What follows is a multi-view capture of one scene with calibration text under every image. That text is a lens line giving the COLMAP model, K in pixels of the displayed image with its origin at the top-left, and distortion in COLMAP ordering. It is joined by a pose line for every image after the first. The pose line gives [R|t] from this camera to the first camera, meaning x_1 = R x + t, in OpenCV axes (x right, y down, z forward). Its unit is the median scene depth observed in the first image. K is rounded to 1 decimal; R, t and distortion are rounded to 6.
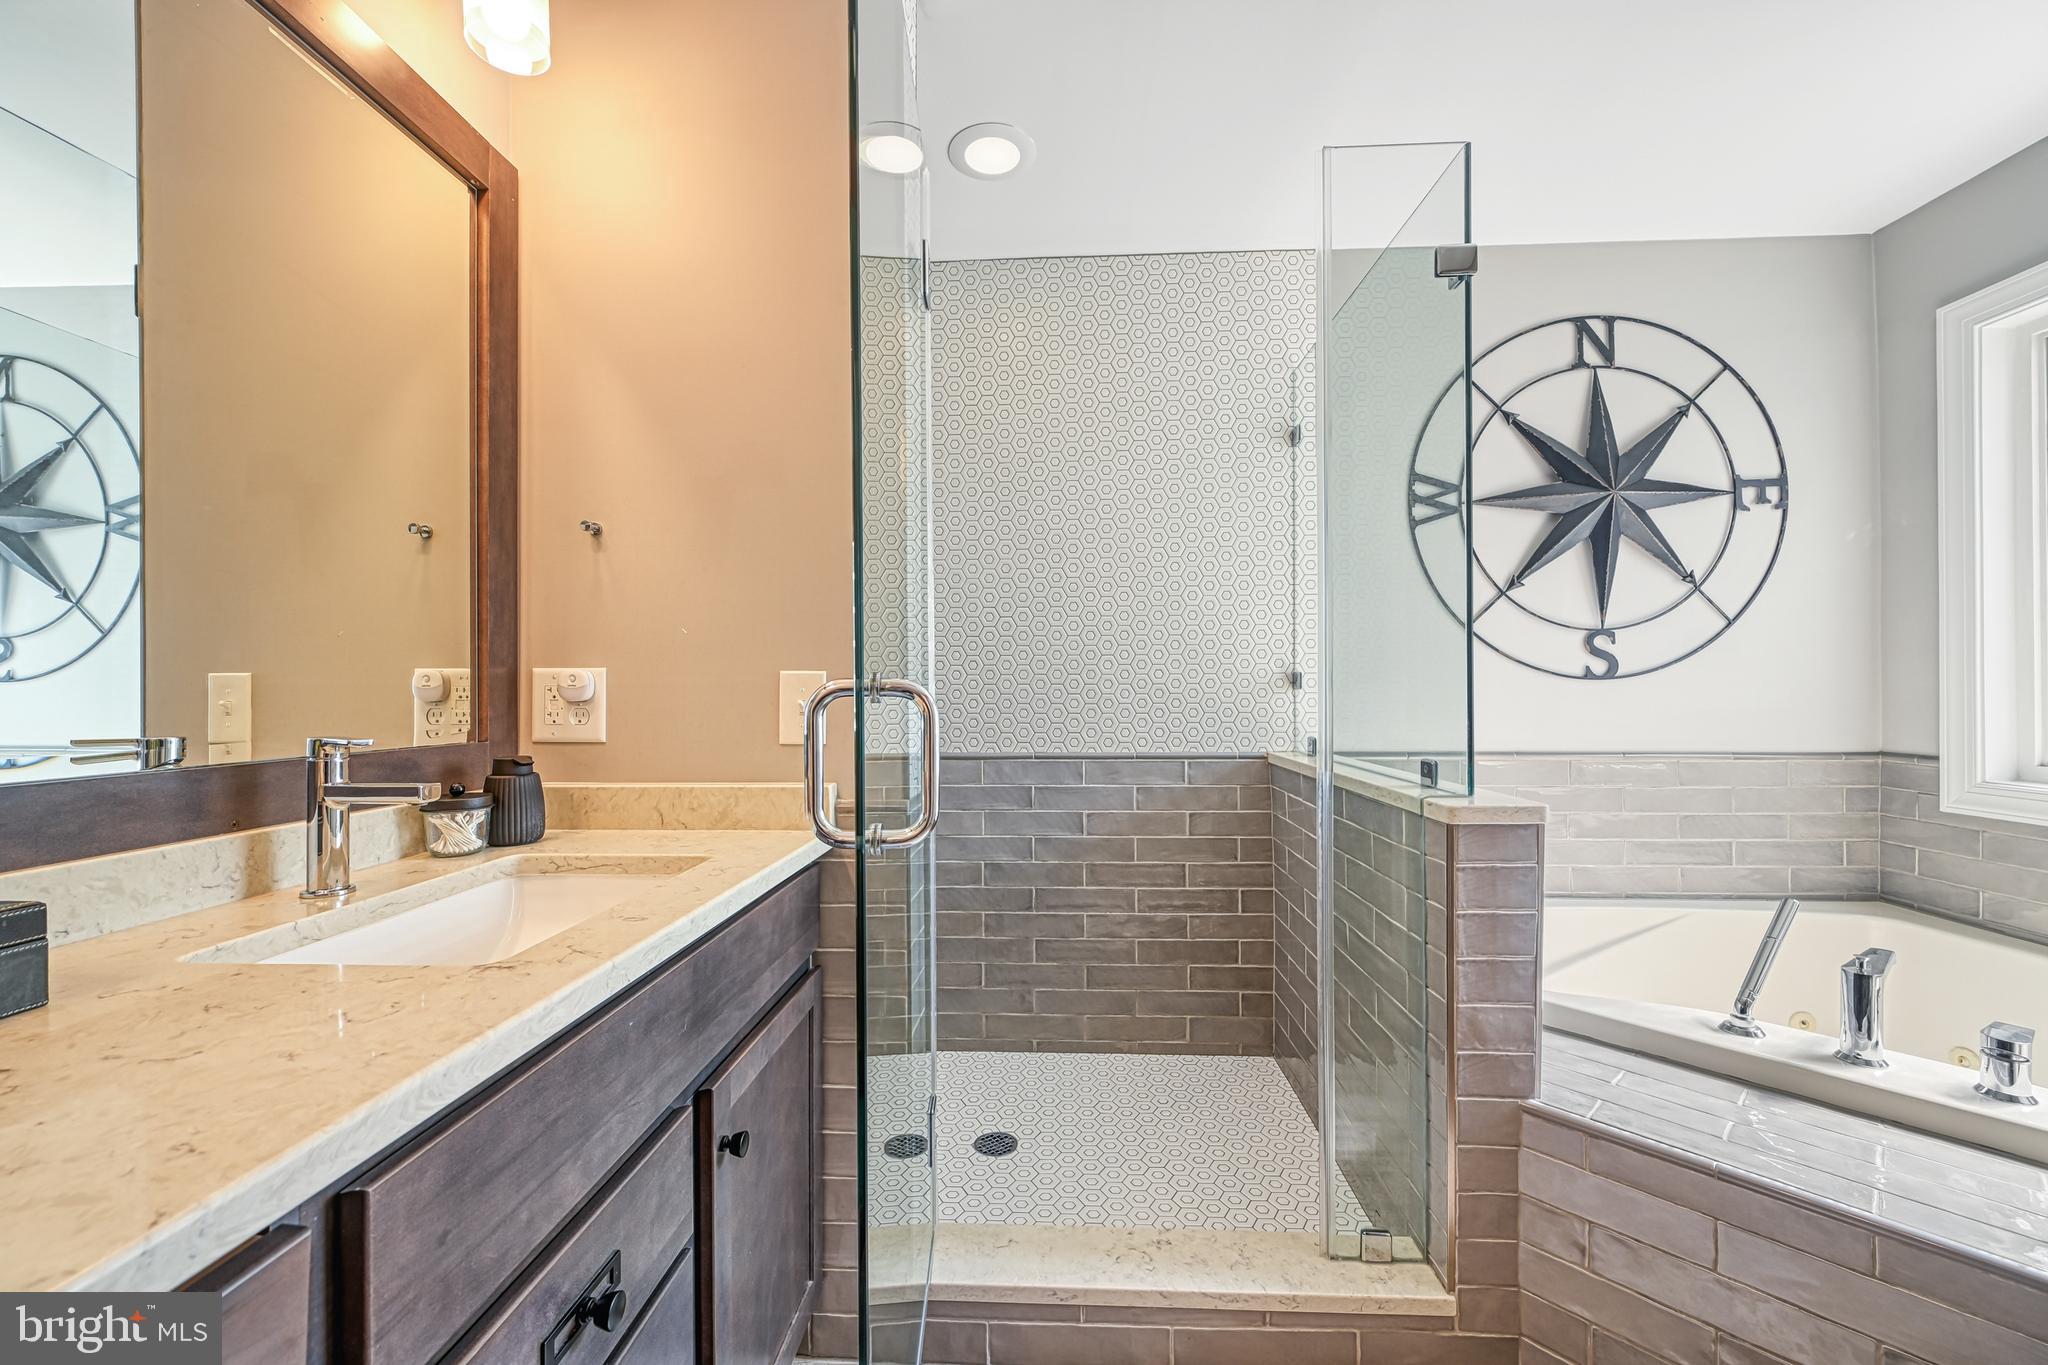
lens RADIAL K [[799.3, 0, 1023.2], [0, 799.3, 688.5], [0, 0, 1]] dist [-0.000536, 0.000192]
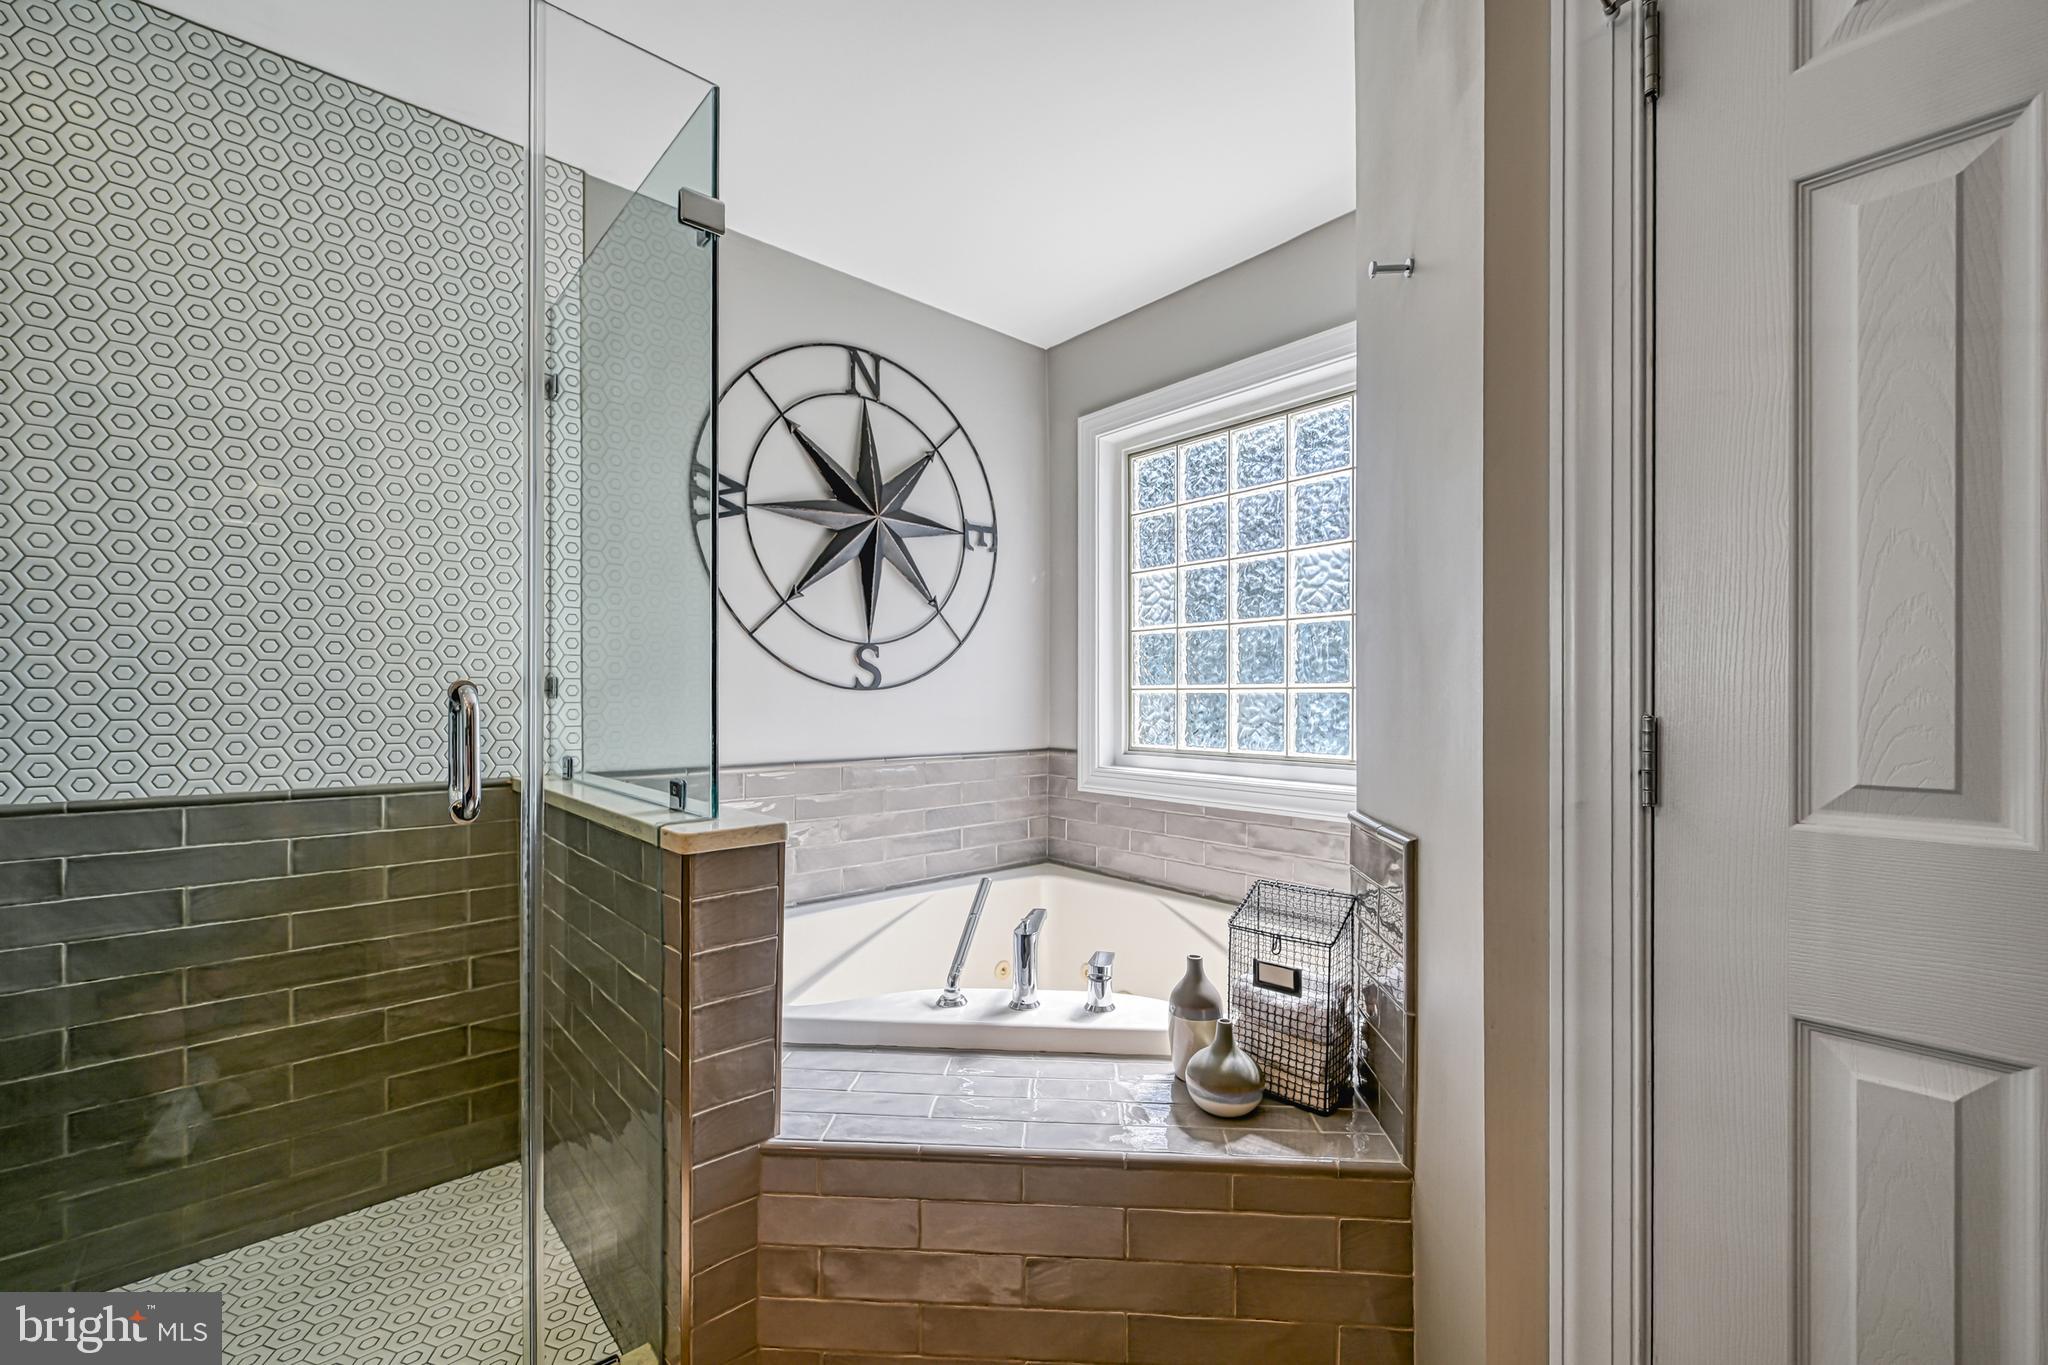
lens RADIAL K [[818.6, 0, 1027.6], [0, 818.6, 697.9], [0, 0, 1]] dist [0.000001, 0.000177]
pose [[0.714781, 0.004244, 0.699336, 0.109899], [-0.004207, 0.999990, -0.001768, 0.000031], [-0.699336, -0.001678, 0.714791, 0.065805]]
